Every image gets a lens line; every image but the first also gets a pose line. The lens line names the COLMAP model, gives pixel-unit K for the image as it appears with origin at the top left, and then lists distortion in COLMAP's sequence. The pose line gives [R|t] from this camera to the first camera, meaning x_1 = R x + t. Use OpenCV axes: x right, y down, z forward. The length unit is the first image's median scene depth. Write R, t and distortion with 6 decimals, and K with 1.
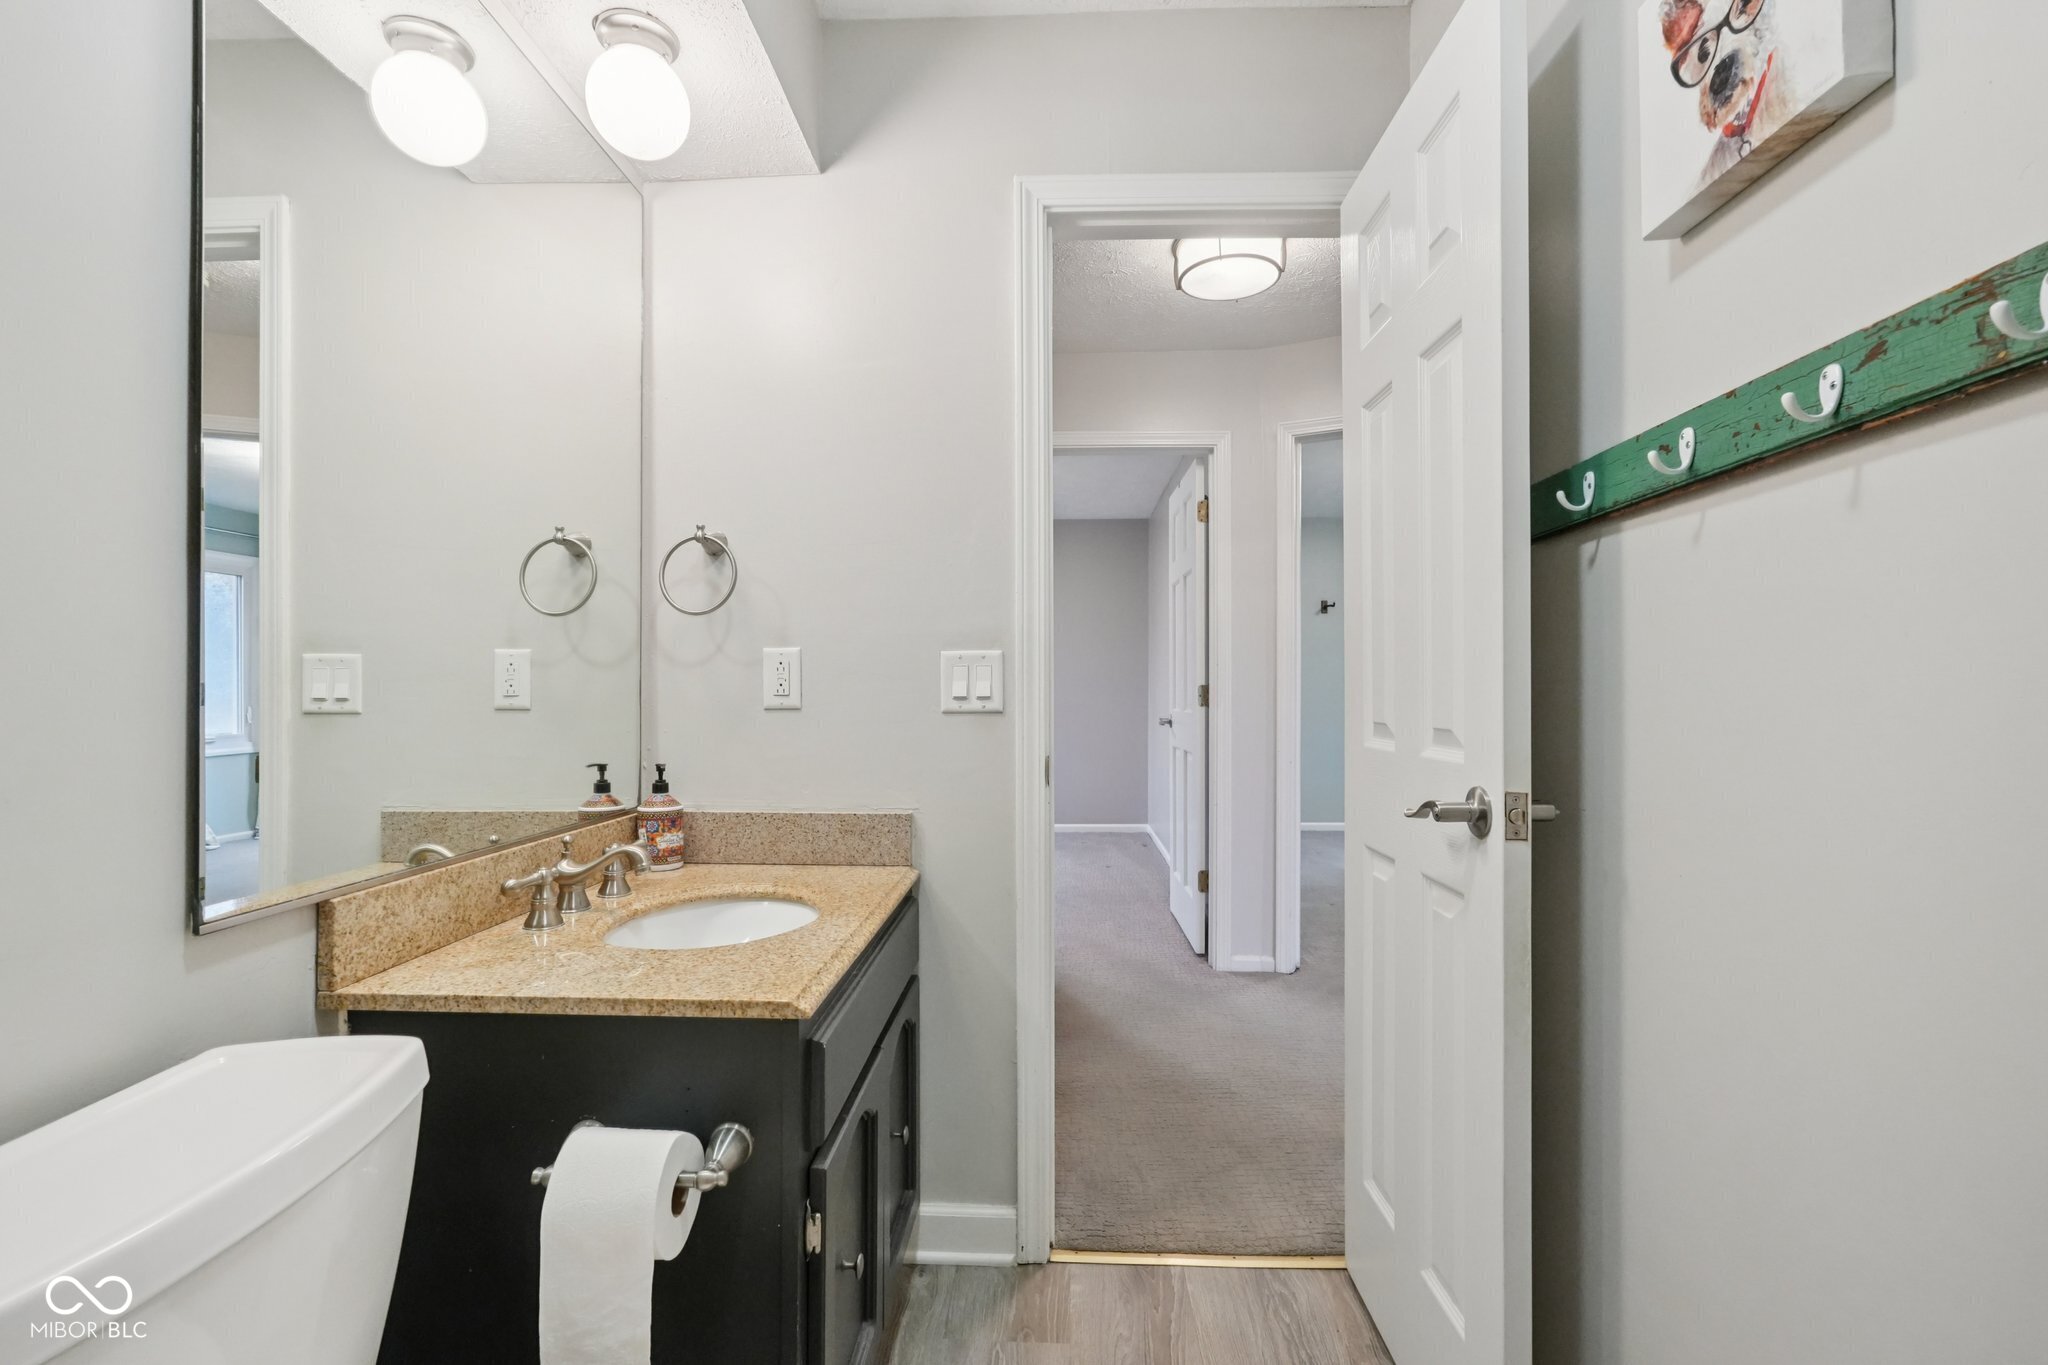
lens RADIAL K [[904.7, 0, 1026.3], [0, 904.7, 687.6], [0, 0, 1]] dist [-0.002904, 0.003106]
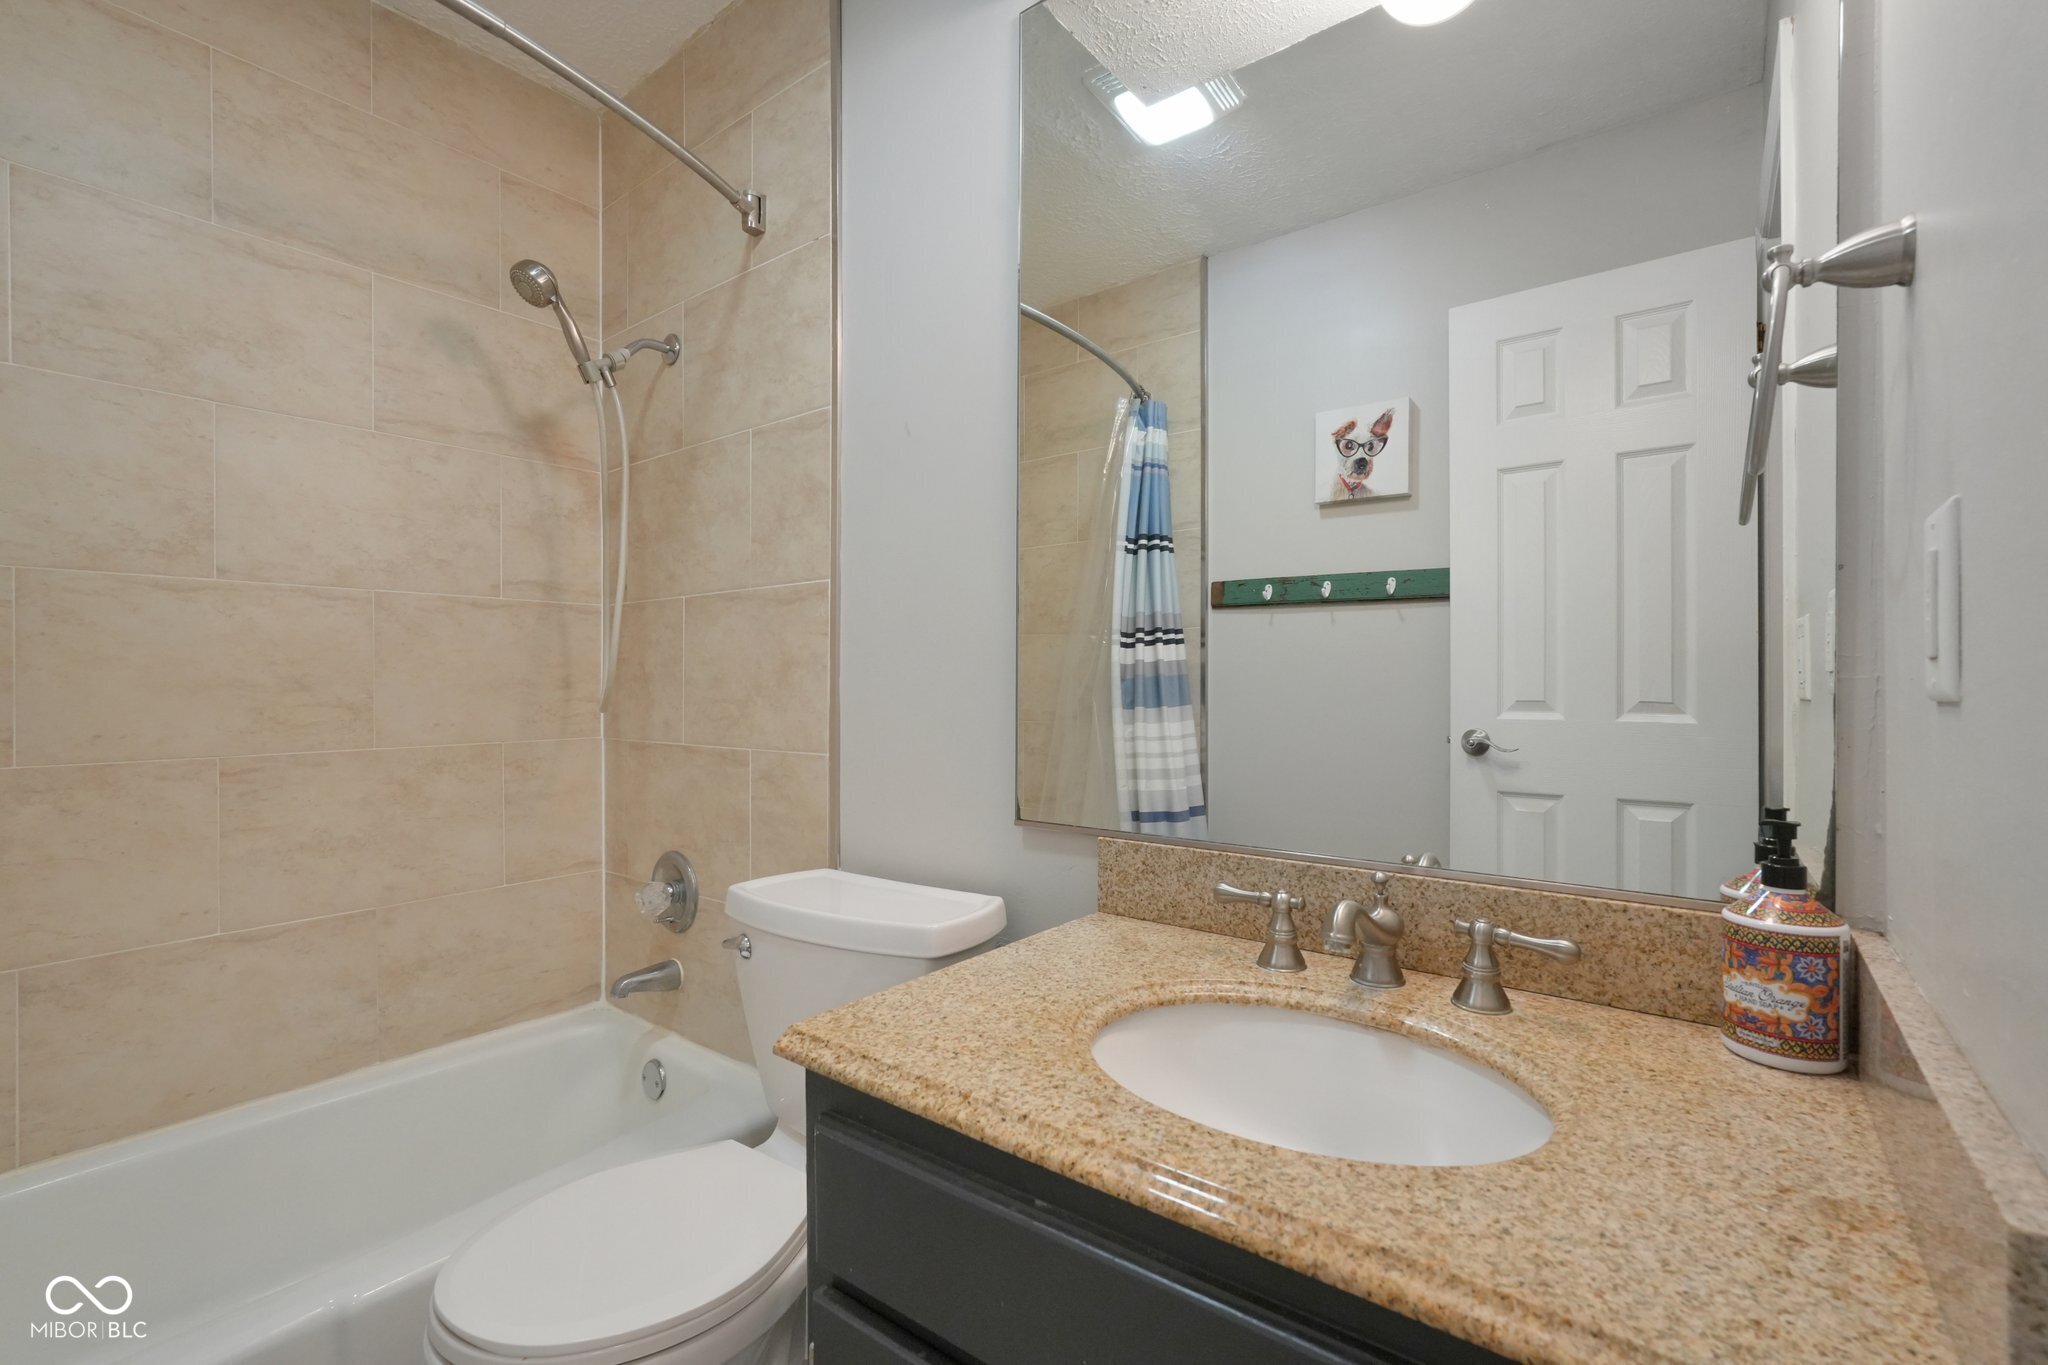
lens RADIAL K [[904.7, 0, 1023.1], [0, 904.7, 677.4], [0, 0, 1]] dist [-0.002904, 0.003106]
pose [[-0.572269, -0.000164, -0.820066, 0.278557], [0.004359, 0.999985, -0.003242, 0.018292], [0.820055, -0.005431, -0.572259, 1.480223]]
